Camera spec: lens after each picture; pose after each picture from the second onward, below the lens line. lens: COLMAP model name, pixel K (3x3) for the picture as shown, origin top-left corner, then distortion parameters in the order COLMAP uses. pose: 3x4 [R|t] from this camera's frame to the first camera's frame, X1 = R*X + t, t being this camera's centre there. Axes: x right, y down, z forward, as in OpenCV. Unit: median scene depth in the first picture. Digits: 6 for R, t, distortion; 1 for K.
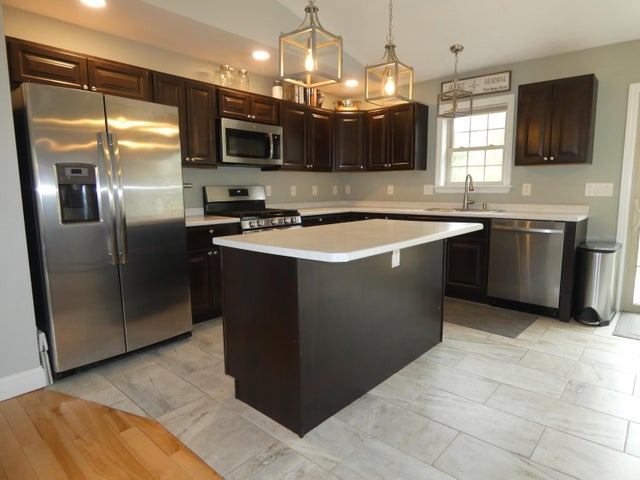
lens RADIAL K [[391.2, 0, 320.0], [0, 391.2, 240.0], [0, 0, 1]] dist [0.003351, 0.003961]
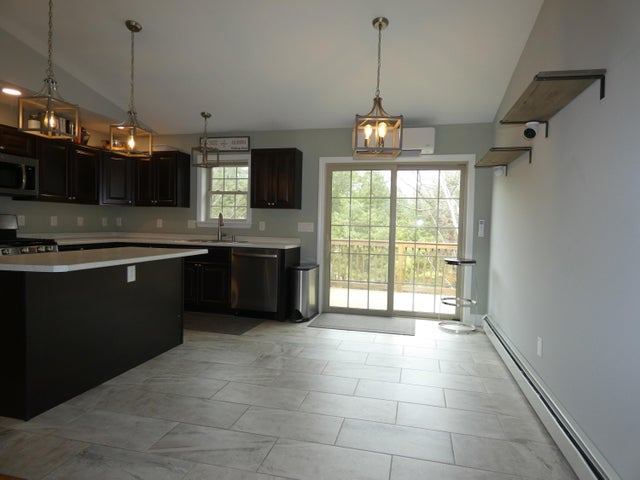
lens RADIAL K [[391.2, 0, 320.0], [0, 391.2, 240.0], [0, 0, 1]] dist [0.003351, 0.003961]
pose [[0.883942, 0.010634, 0.467476, 0.080952], [0.031530, 0.996110, -0.082279, 0.033177], [-0.466532, 0.087469, 0.880169, -0.248736]]
